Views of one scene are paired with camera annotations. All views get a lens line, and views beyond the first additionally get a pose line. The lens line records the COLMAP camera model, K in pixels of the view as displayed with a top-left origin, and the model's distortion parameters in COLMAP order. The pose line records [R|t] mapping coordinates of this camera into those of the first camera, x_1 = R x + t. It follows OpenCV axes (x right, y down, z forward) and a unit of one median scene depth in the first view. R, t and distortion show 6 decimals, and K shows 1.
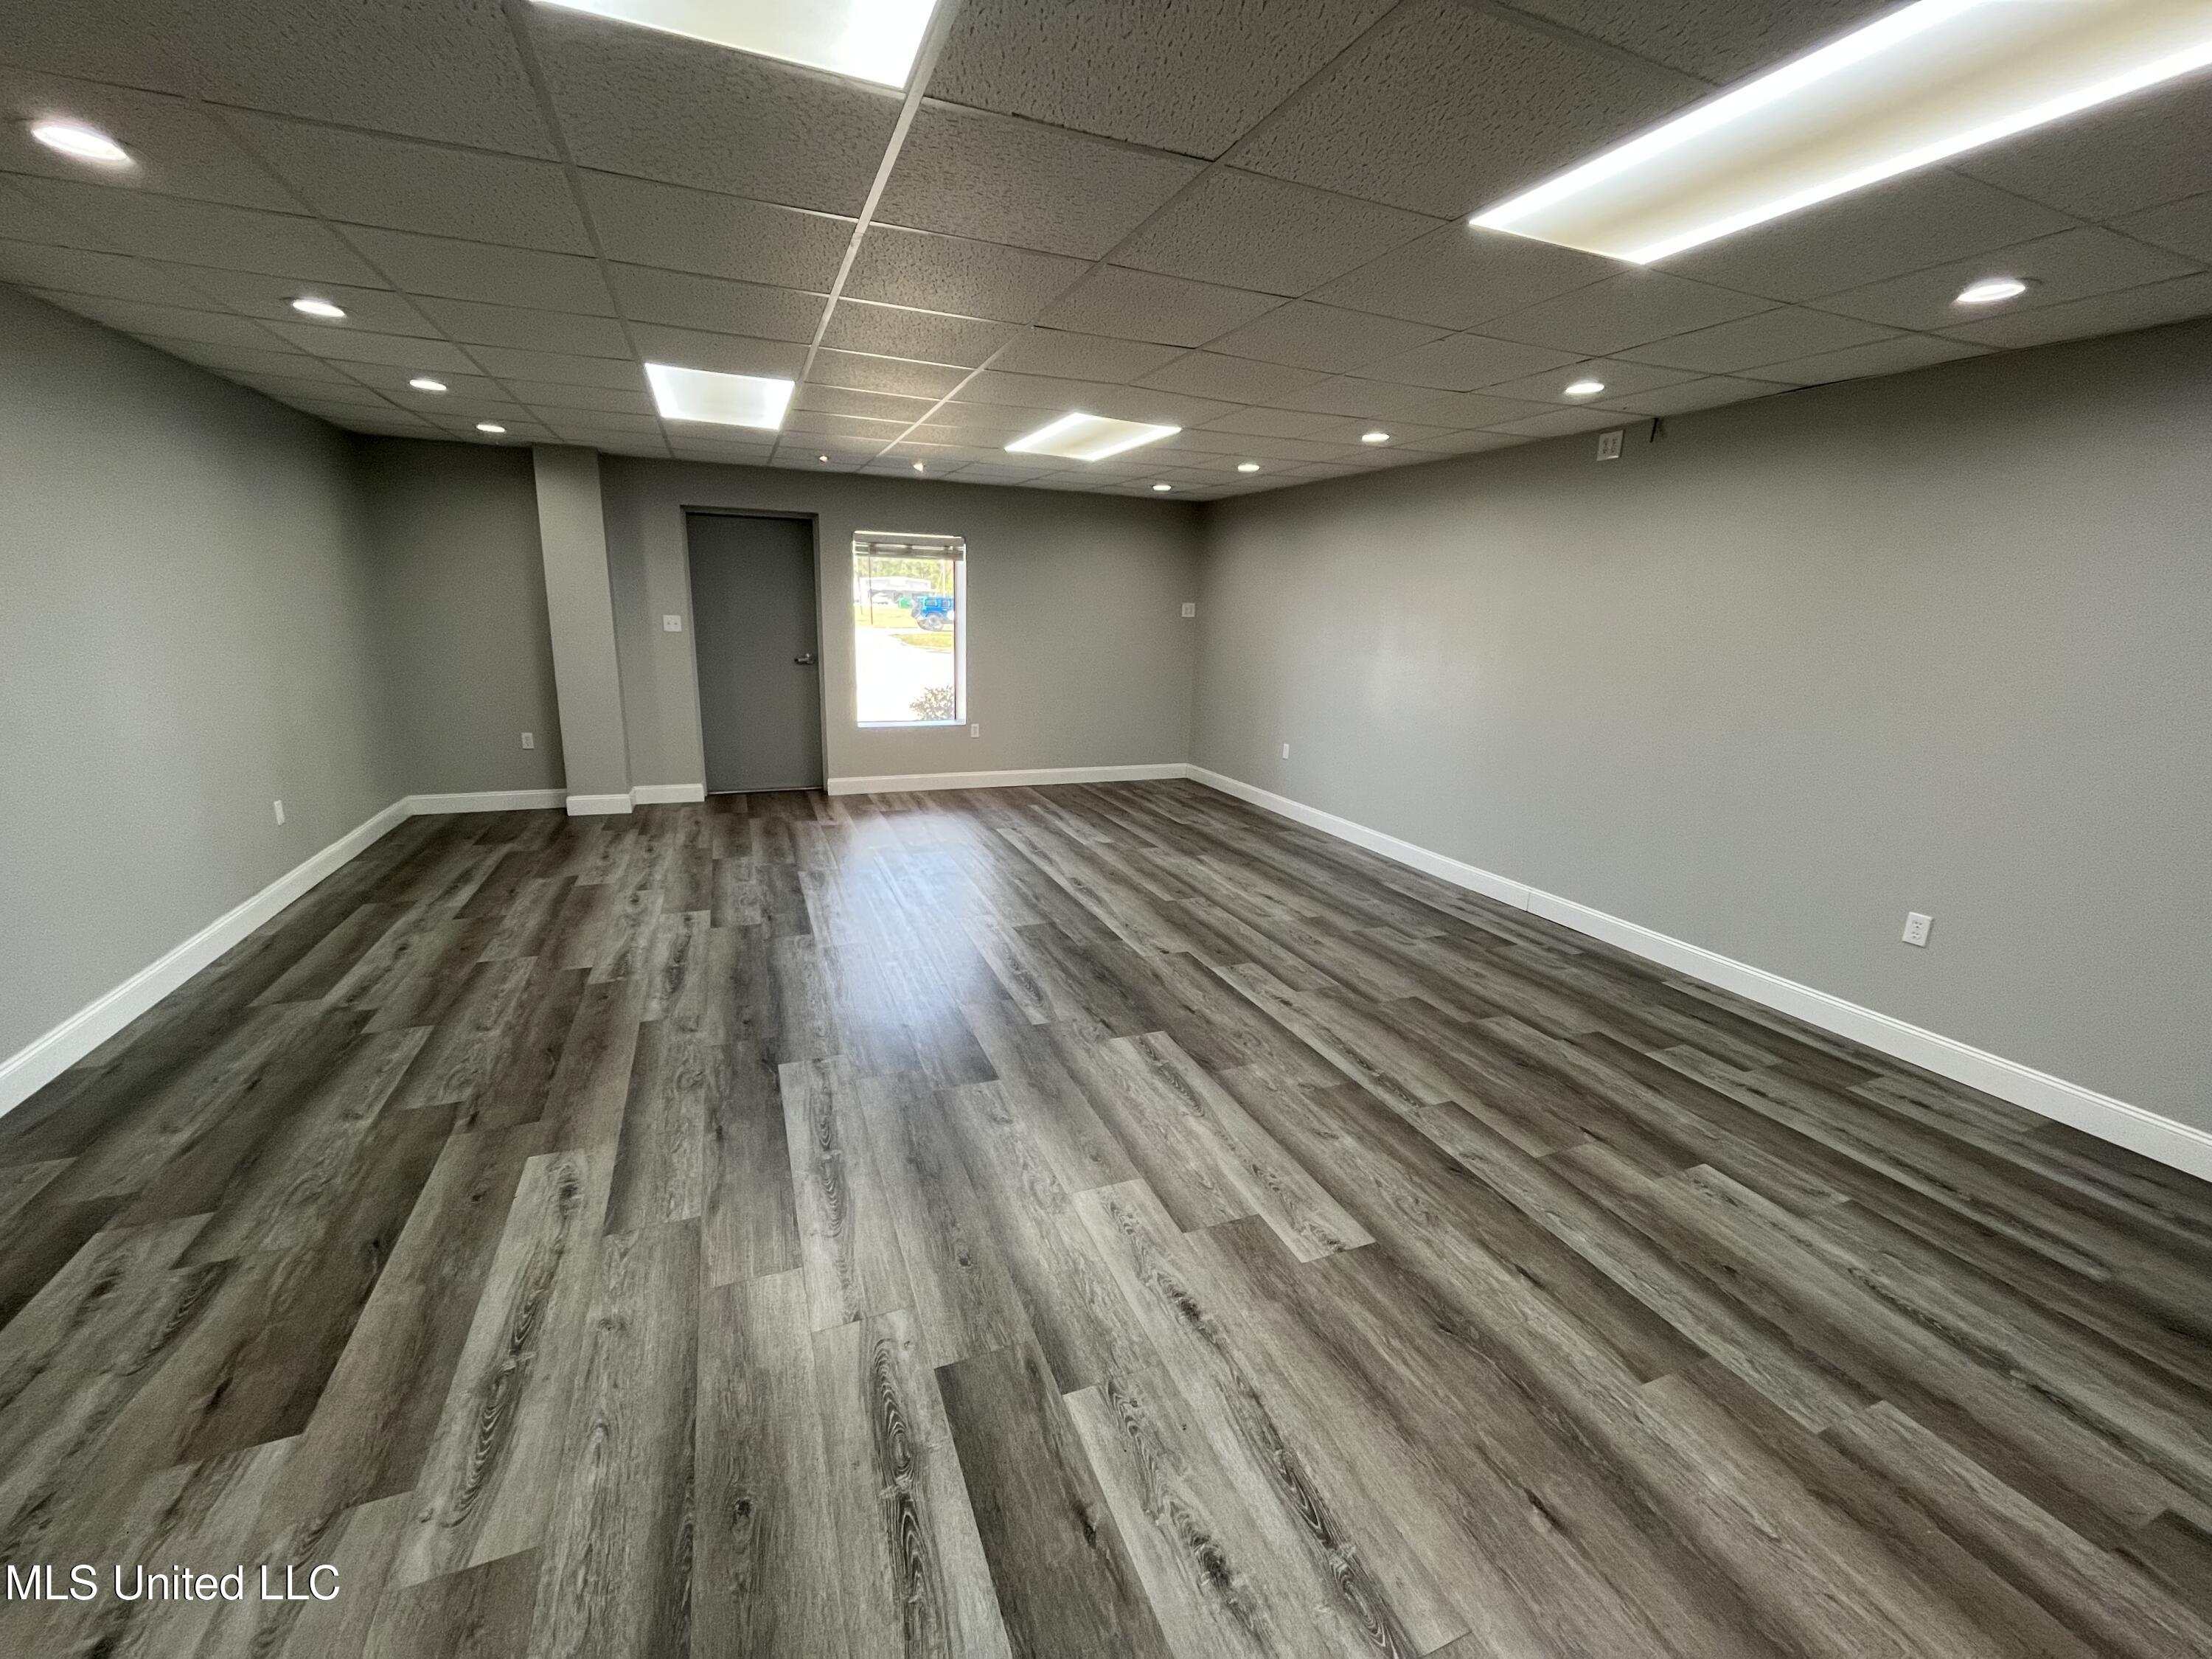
lens RADIAL K [[893.7, 0, 1101.8], [0, 893.7, 827.8], [0, 0, 1]] dist [-0.002380, 0.000131]
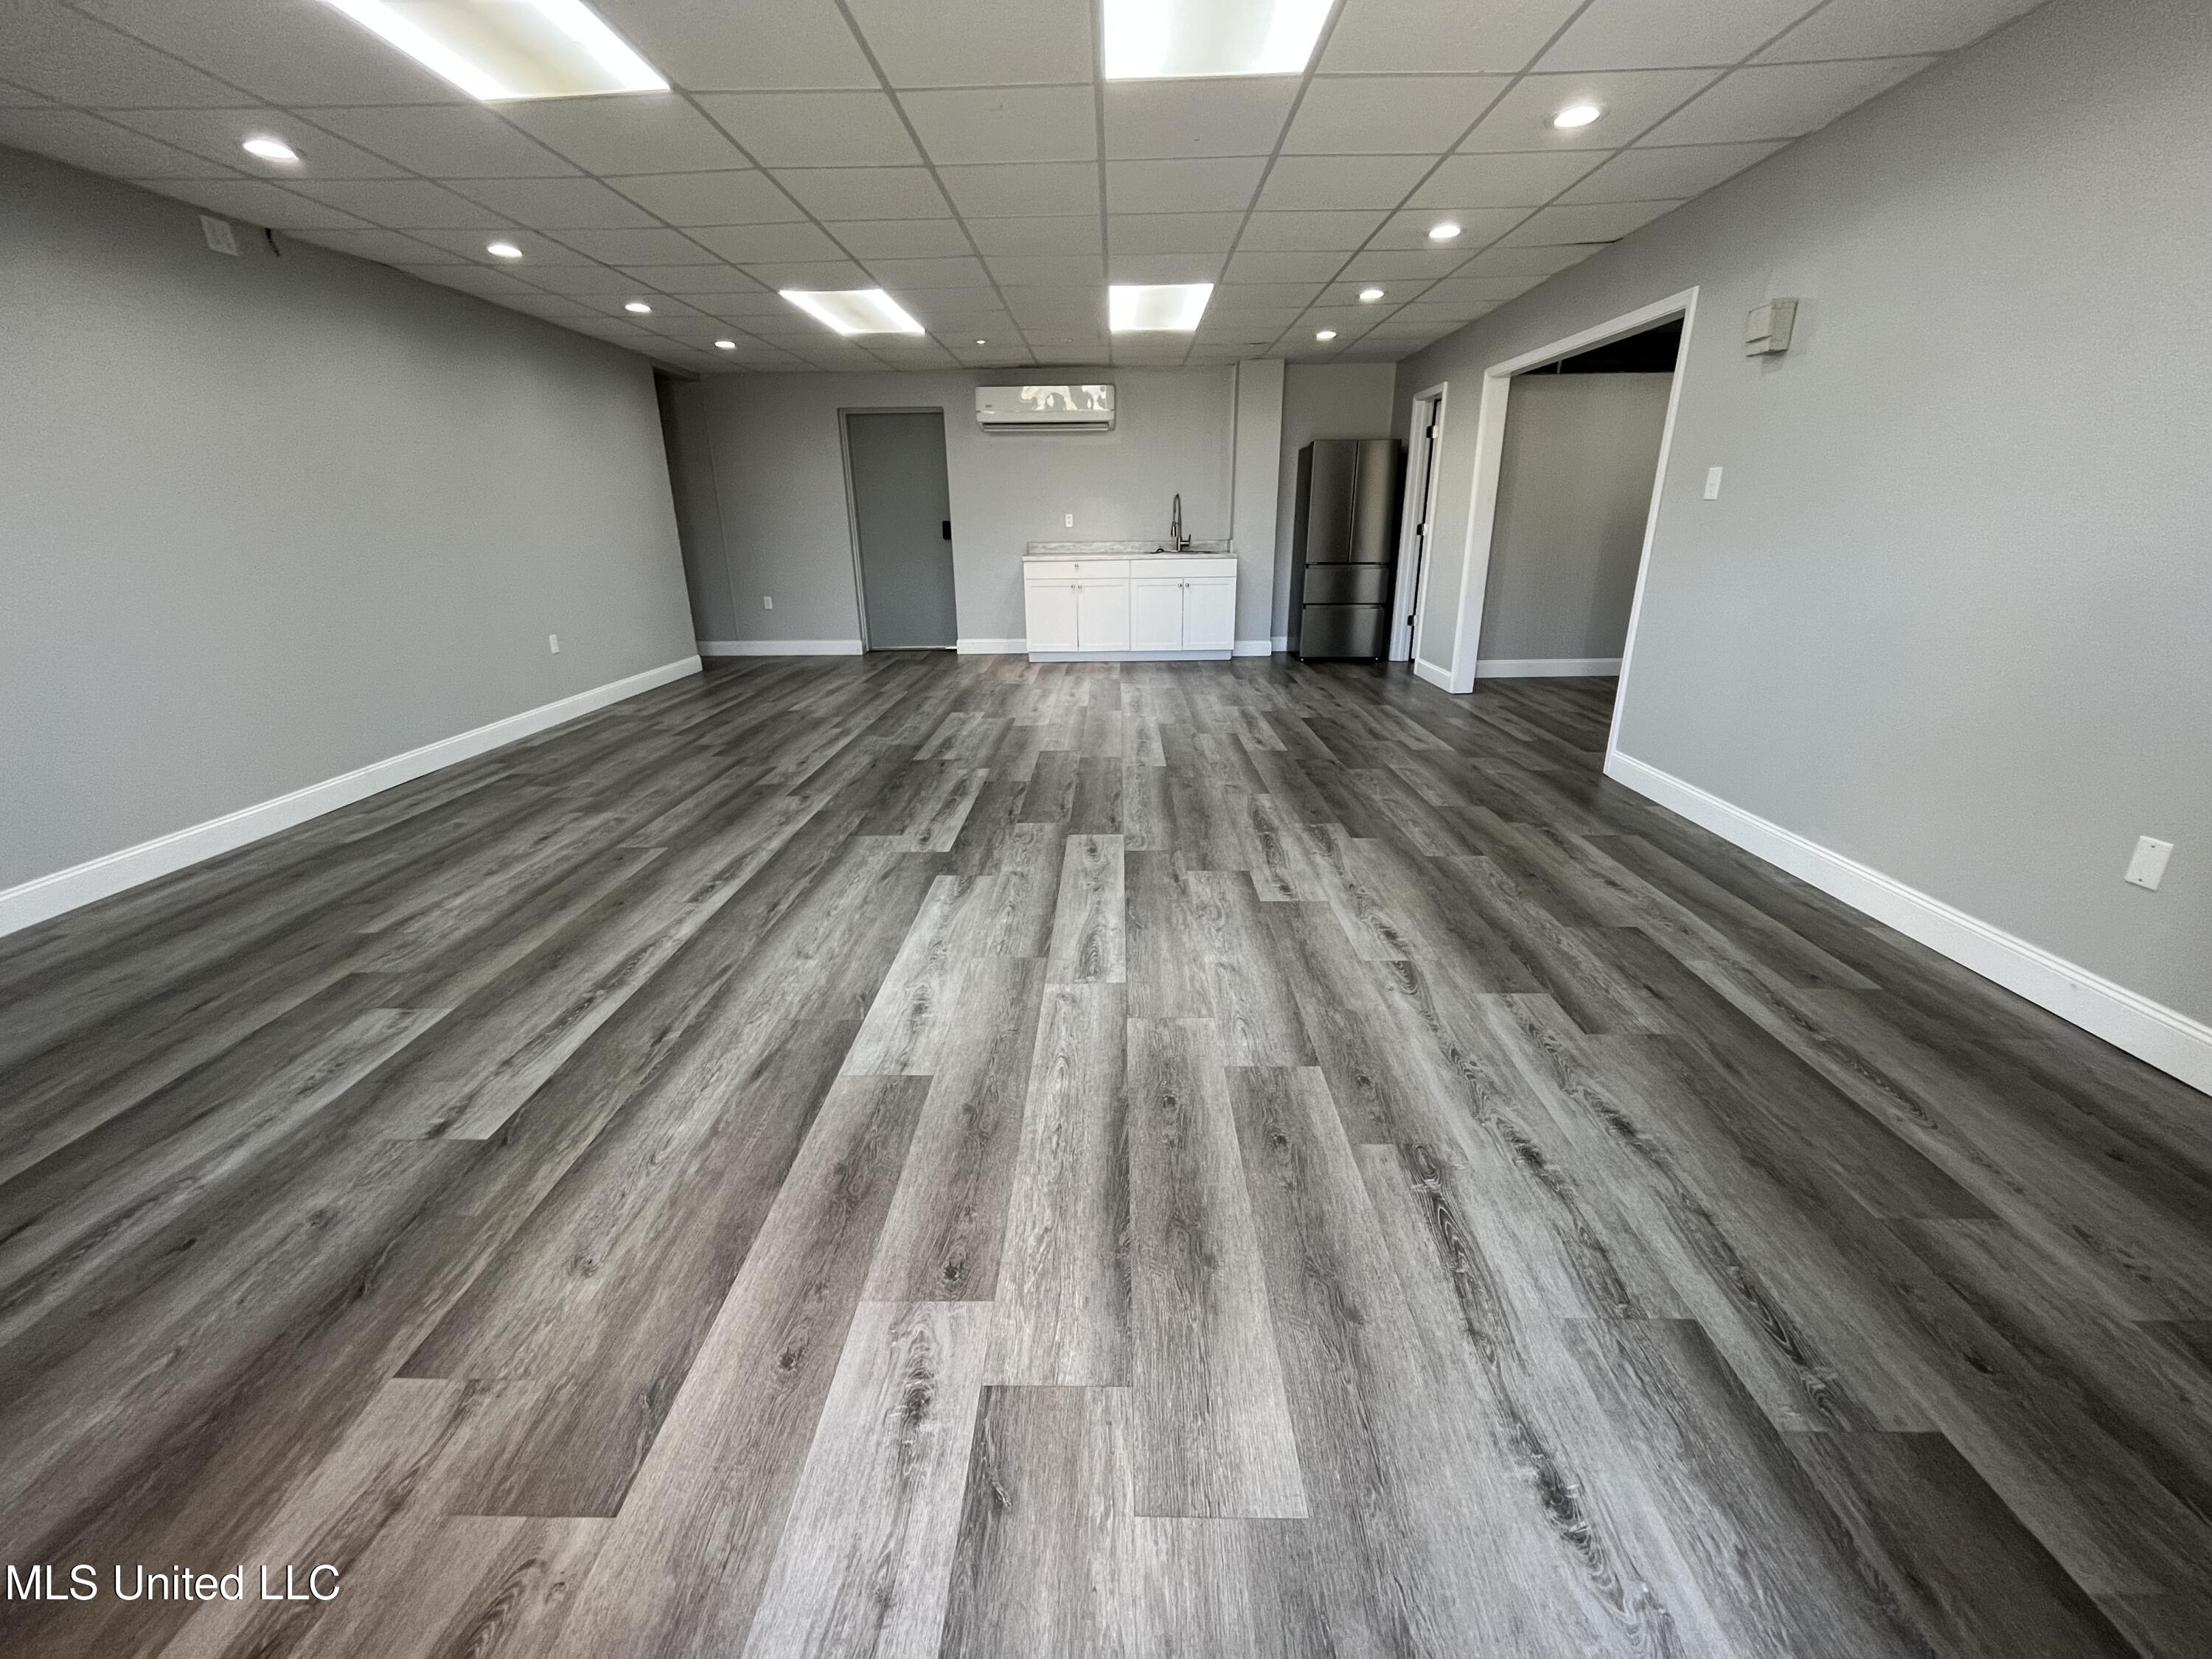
lens RADIAL K [[893.7, 0, 1103.4], [0, 893.7, 826.3], [0, 0, 1]] dist [-0.002380, 0.000131]
pose [[-0.918250, -0.146745, 0.367807, -0.585077], [0.083295, 0.836453, 0.541671, -0.336331], [-0.387141, 0.528027, -0.755850, 1.567139]]
